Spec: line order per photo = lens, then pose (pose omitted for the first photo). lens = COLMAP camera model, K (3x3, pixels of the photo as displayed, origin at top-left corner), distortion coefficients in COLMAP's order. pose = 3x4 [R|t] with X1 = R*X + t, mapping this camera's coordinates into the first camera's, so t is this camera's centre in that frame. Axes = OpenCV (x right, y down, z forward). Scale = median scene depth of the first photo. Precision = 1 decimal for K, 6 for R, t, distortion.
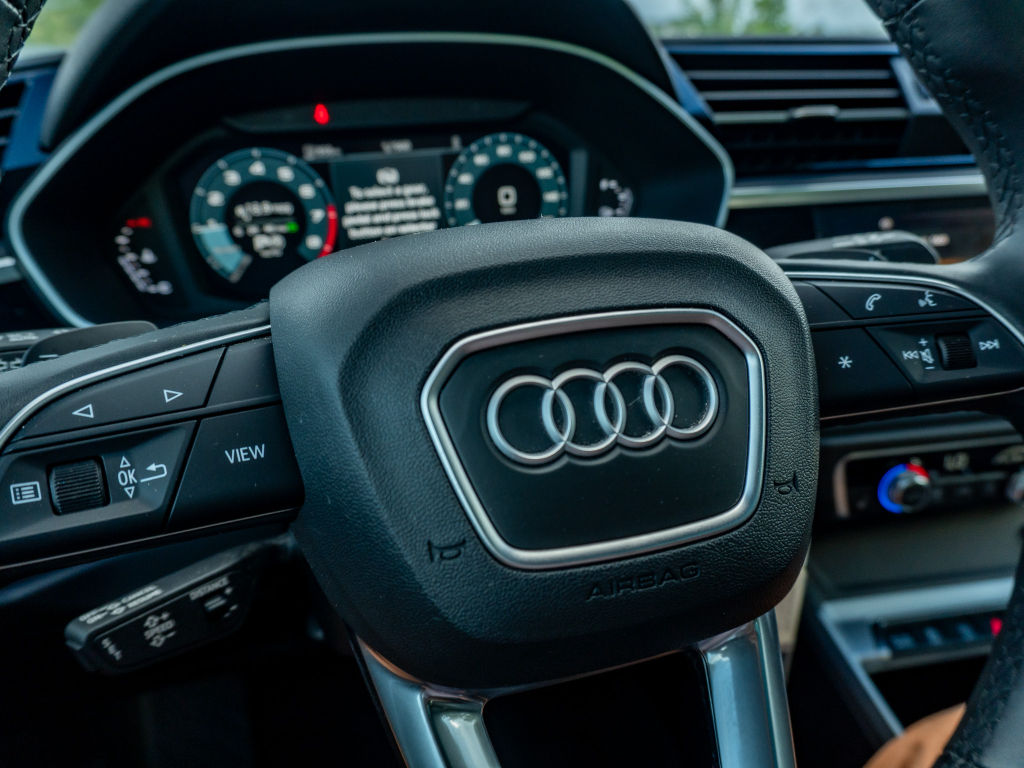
lens RADIAL K [[777.9, 0, 512.0], [0, 777.9, 384.0], [0, 0, 1]] dist [-0.027828, 0.005714]
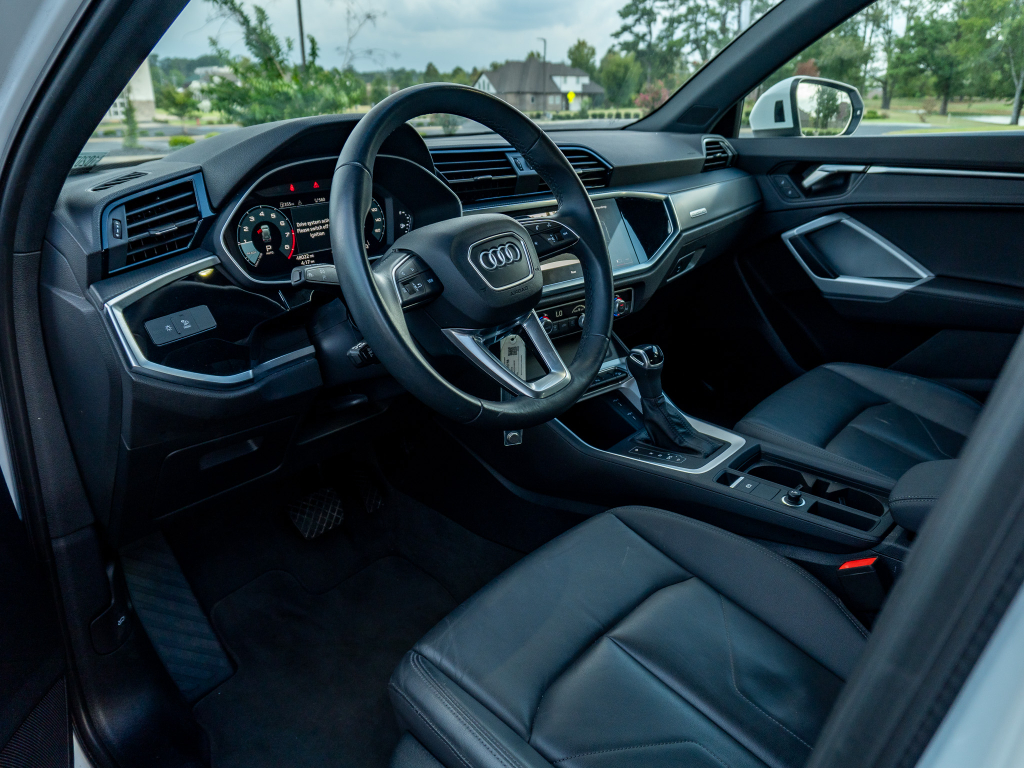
lens RADIAL K [[773.7, 0, 518.5], [0, 773.7, 385.6], [0, 0, 1]] dist [-0.024115, 0.007972]
pose [[0.854099, -0.169443, 0.491735, -0.828988], [0.189040, 0.981918, 0.010007, 0.291330], [-0.484540, 0.084410, 0.870687, -1.125329]]
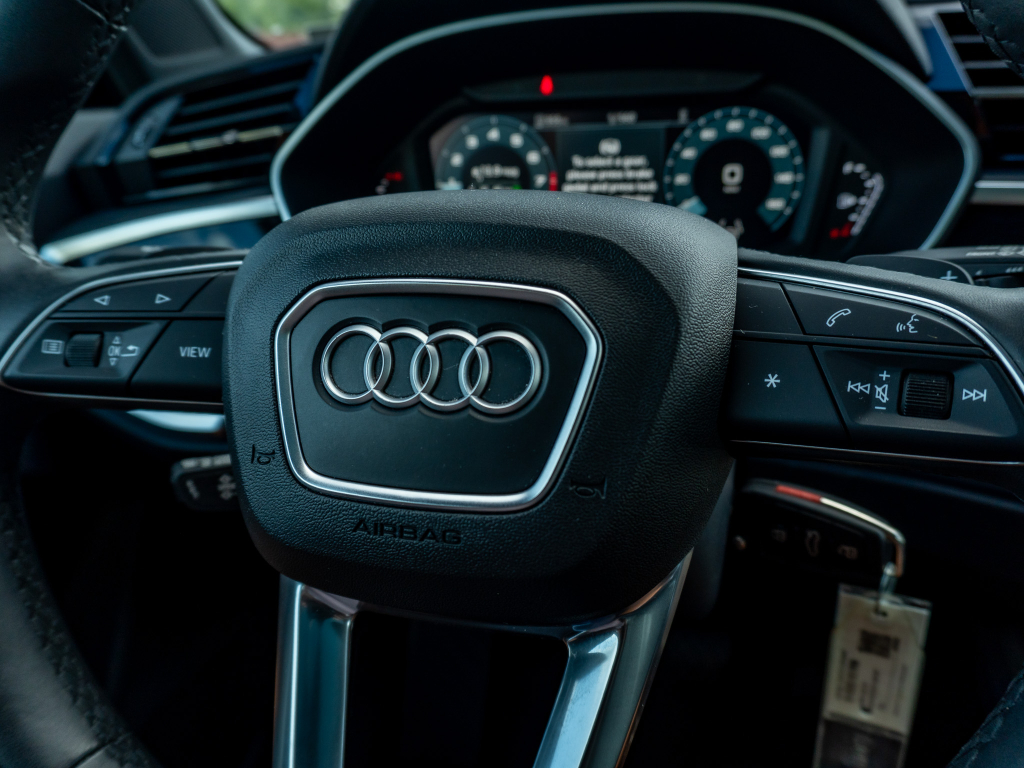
lens RADIAL K [[773.7, 0, 518.5], [0, 773.7, 385.6], [0, 0, 1]] dist [-0.024115, 0.007972]
pose [[0.850784, 0.192054, -0.489165, 0.304557], [-0.173995, 0.981273, 0.082641, -0.022215], [0.495875, 0.014802, 0.868267, 0.060609]]
